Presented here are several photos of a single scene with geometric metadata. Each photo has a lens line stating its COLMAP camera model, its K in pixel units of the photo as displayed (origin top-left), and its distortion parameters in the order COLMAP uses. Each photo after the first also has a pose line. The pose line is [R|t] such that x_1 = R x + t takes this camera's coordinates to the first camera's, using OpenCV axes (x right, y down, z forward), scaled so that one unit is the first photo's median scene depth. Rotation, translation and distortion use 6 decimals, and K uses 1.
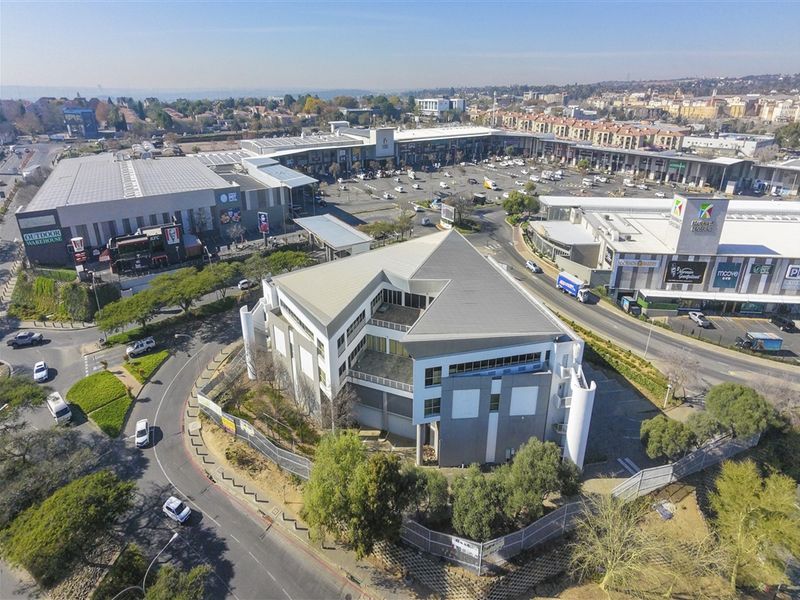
lens RADIAL K [[431.5, 0, 390.7], [0, 431.5, 235.5], [0, 0, 1]] dist [0.001335, 0.001899]
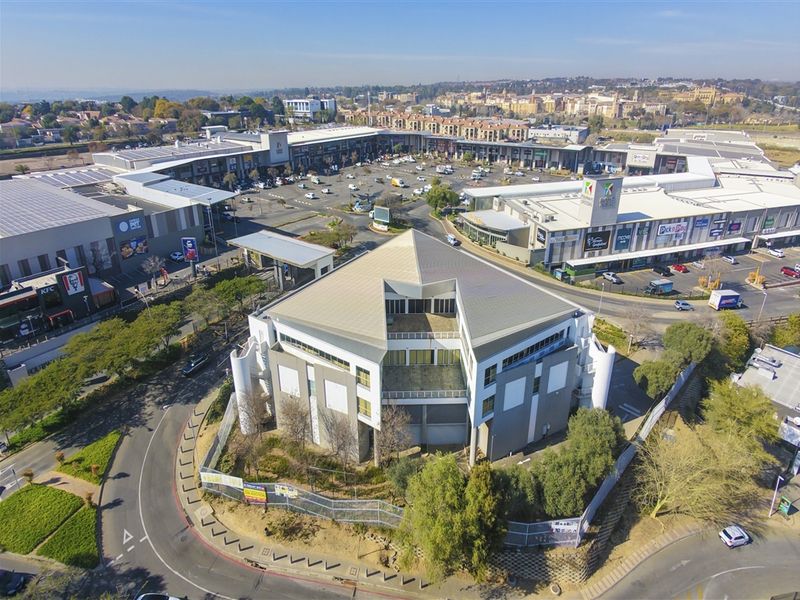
lens RADIAL K [[430.6, 0, 410.8], [0, 430.6, 234.9], [0, 0, 1]] dist [0.001710, 0.001698]
pose [[0.920621, -0.127322, 0.369115, -0.232424], [0.127733, 0.991532, 0.023434, -0.026091], [-0.368973, 0.025574, 0.929088, 0.073445]]
